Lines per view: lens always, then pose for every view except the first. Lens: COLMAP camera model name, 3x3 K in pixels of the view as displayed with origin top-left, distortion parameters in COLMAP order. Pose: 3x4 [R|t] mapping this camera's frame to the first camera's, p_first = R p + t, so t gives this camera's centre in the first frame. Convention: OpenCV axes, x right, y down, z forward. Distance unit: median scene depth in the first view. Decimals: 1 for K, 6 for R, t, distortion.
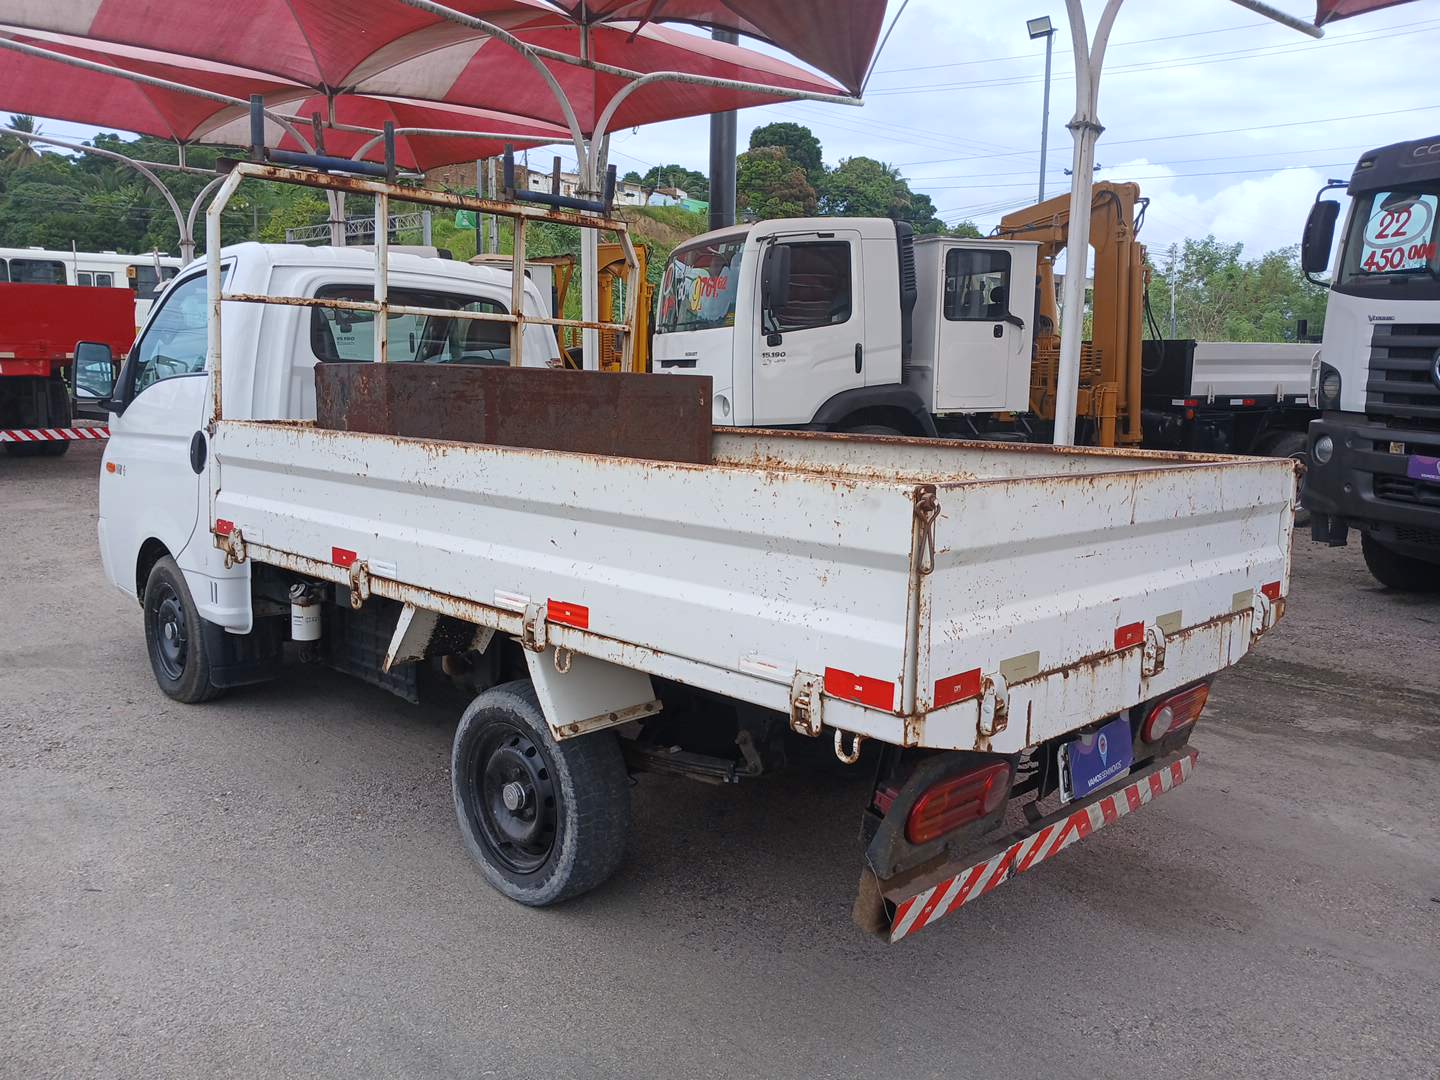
lens RADIAL K [[1110.0, 0, 720.0], [0, 1110.0, 540.0], [0, 0, 1]] dist [0.089447, -0.193247]
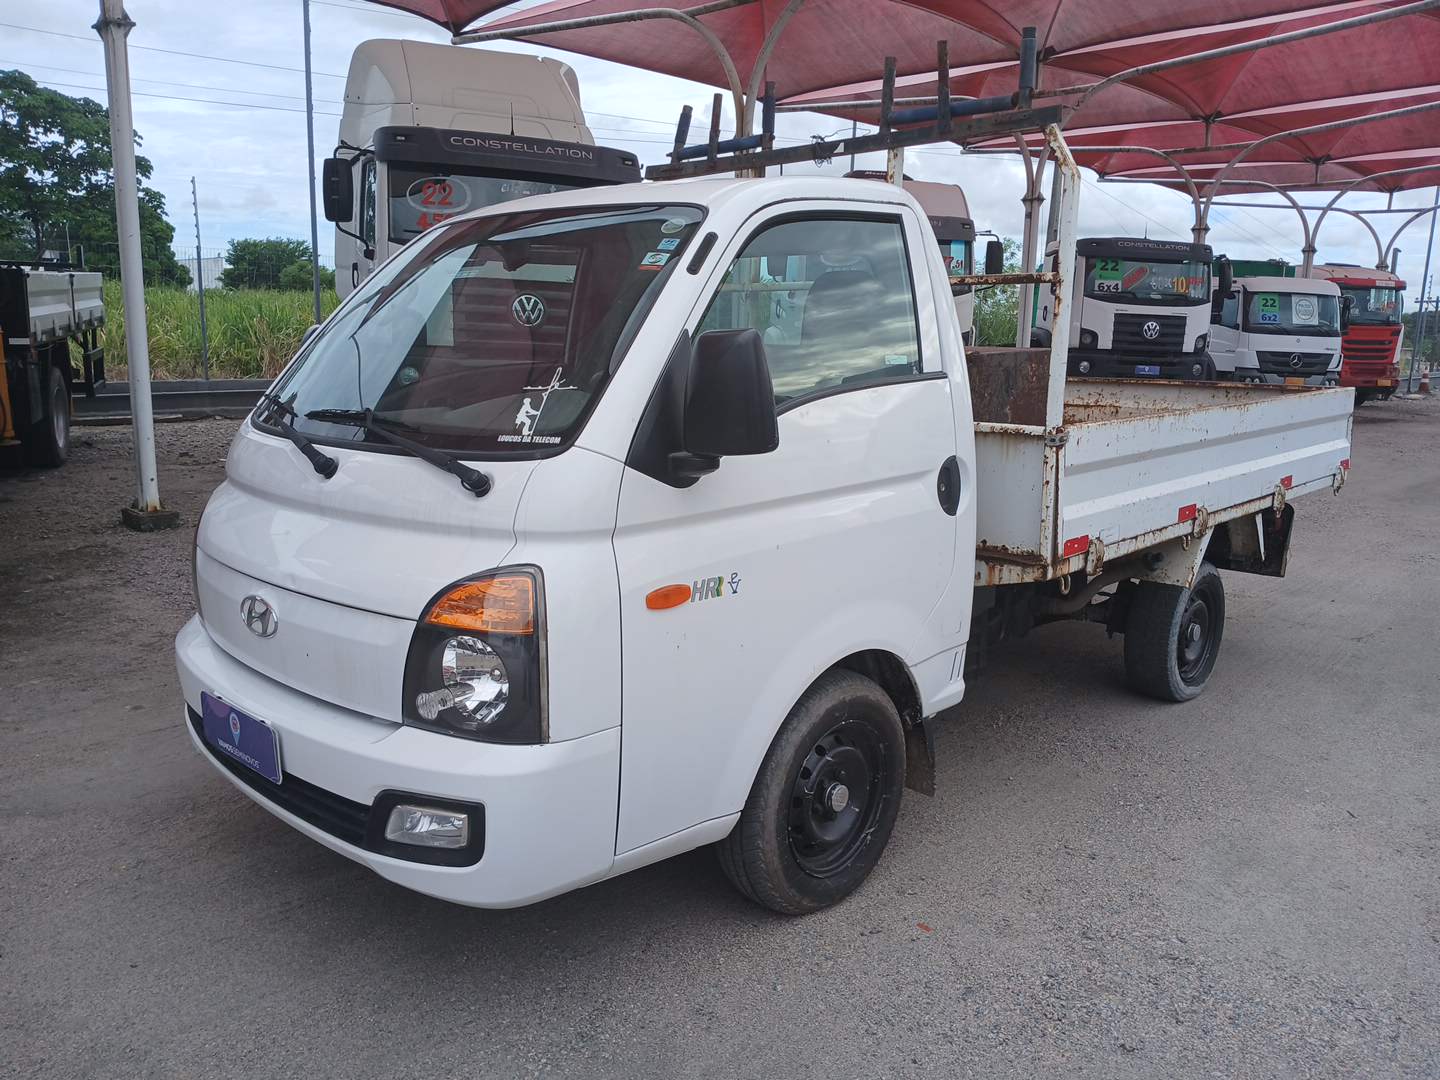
lens RADIAL K [[1110.0, 0, 720.0], [0, 1110.0, 540.0], [0, 0, 1]] dist [0.089447, -0.193247]
pose [[-0.012938, -0.216087, 0.976288, -1.228061], [0.130389, 0.967669, 0.215907, -0.229268], [-0.991379, 0.130090, 0.015656, 1.199418]]
